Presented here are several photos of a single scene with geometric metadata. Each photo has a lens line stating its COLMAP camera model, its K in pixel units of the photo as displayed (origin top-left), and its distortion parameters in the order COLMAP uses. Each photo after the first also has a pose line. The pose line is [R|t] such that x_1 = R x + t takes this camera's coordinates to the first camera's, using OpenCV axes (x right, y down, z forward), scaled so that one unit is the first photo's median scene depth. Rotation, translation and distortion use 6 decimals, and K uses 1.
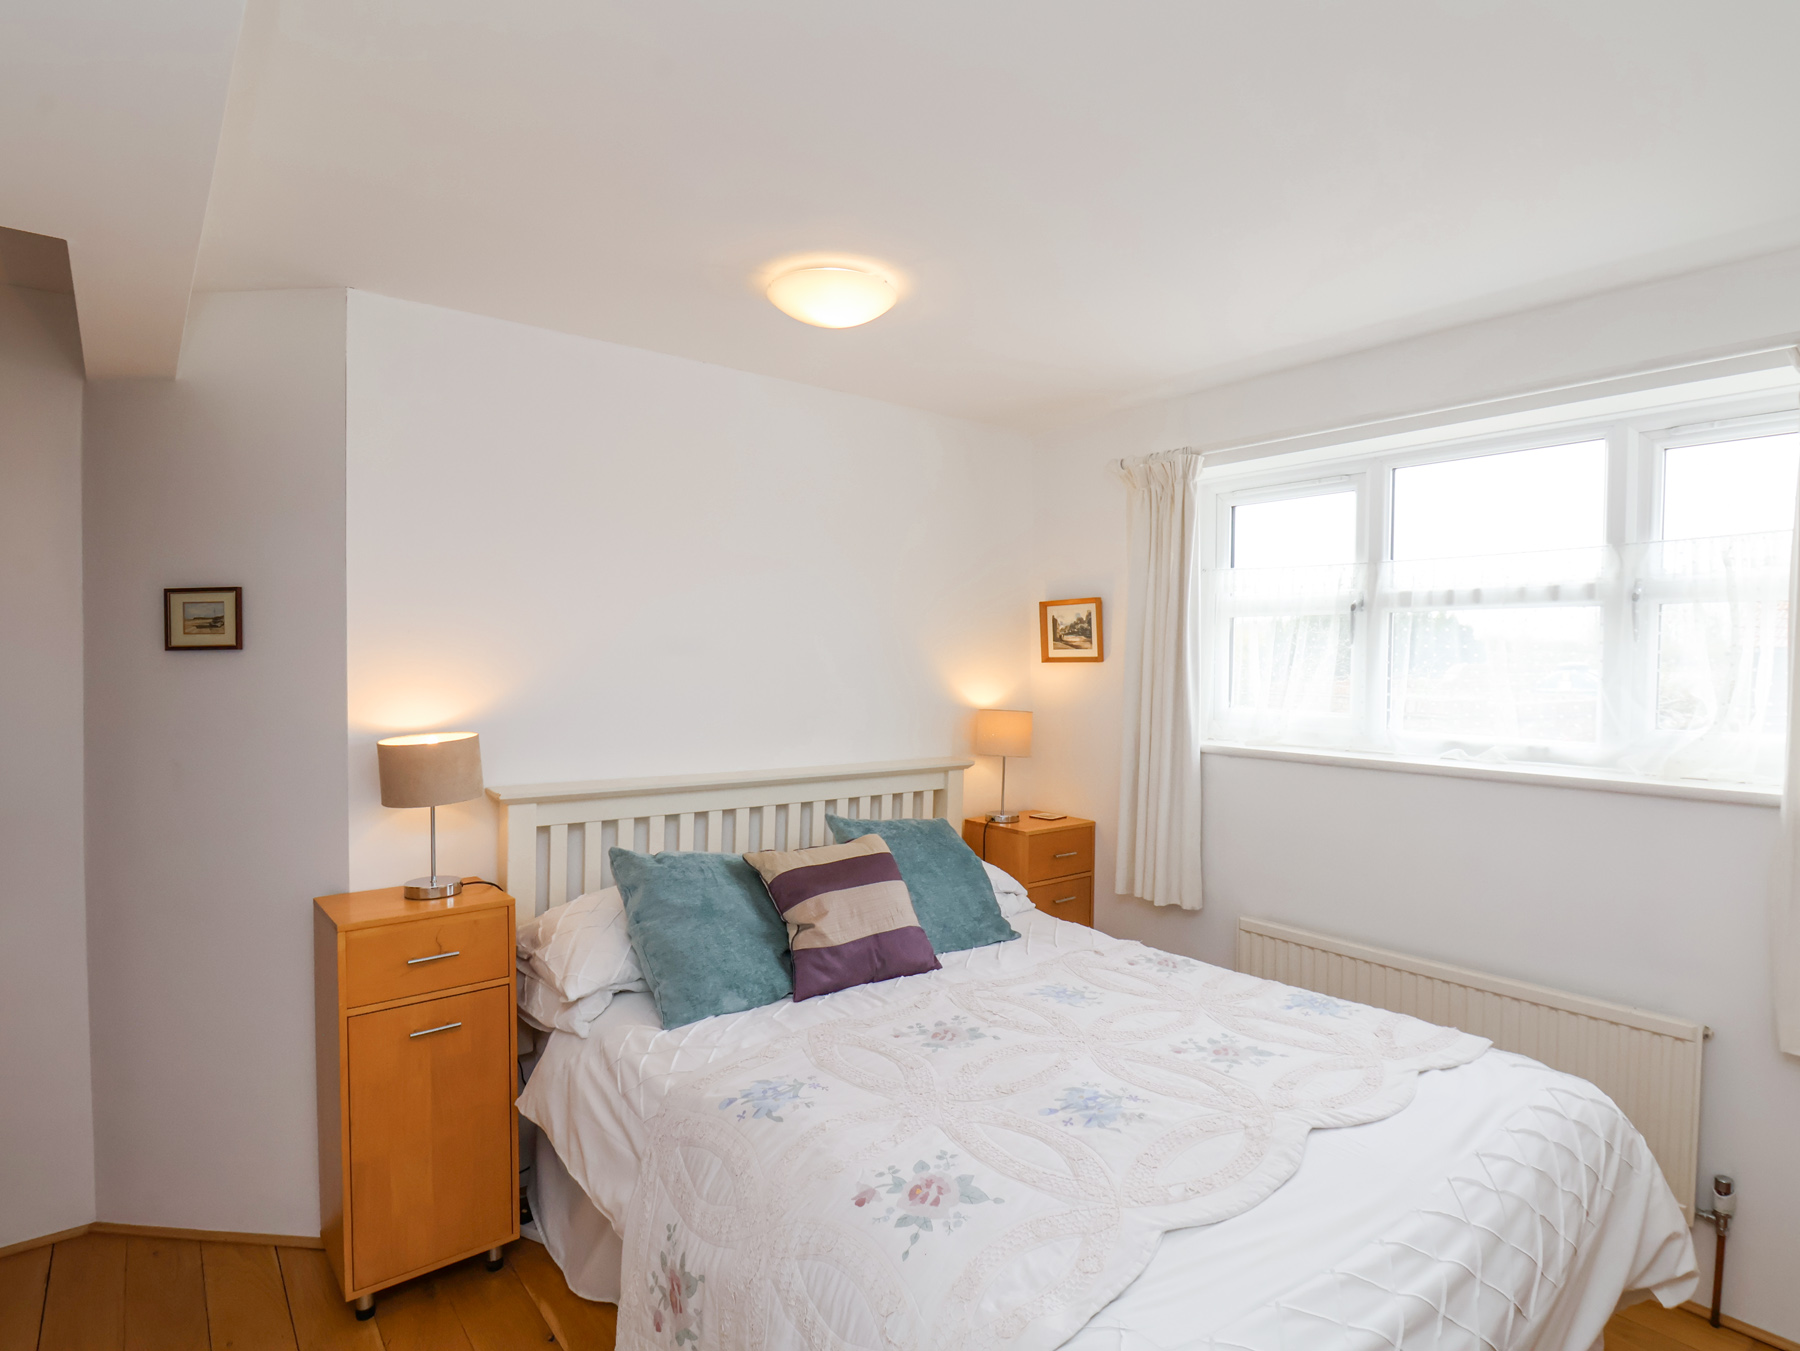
lens RADIAL K [[936.6, 0, 913.7], [0, 936.6, 675.8], [0, 0, 1]] dist [-0.000747, -0.000532]
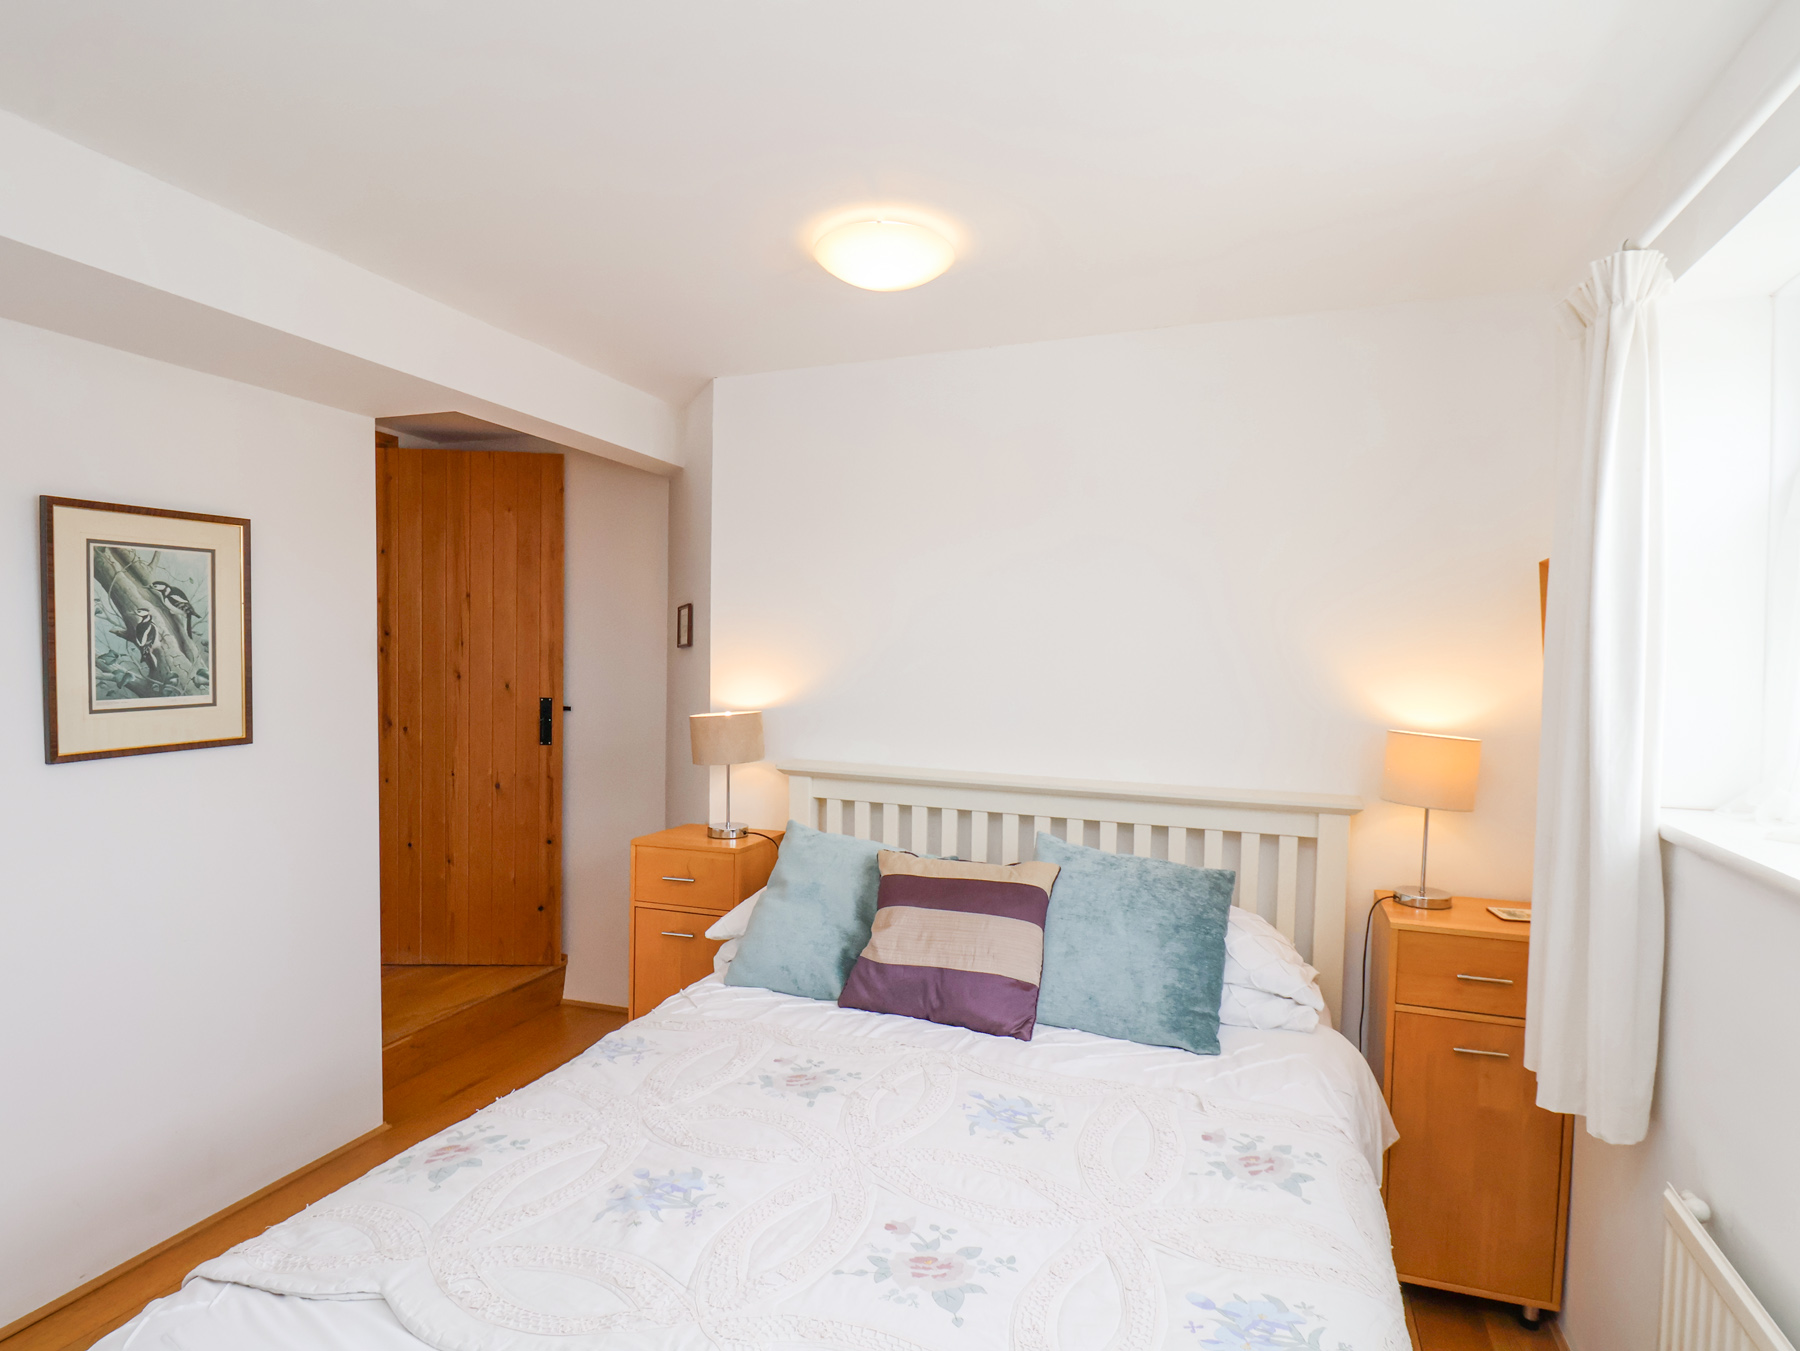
lens RADIAL K [[936.6, 0, 913.7], [0, 936.6, 675.8], [0, 0, 1]] dist [-0.000747, -0.000532]
pose [[0.524782, 0.017166, -0.851064, 0.643460], [-0.024373, 0.999690, 0.005136, 0.001427], [0.850888, 0.018048, 0.525038, 0.490646]]
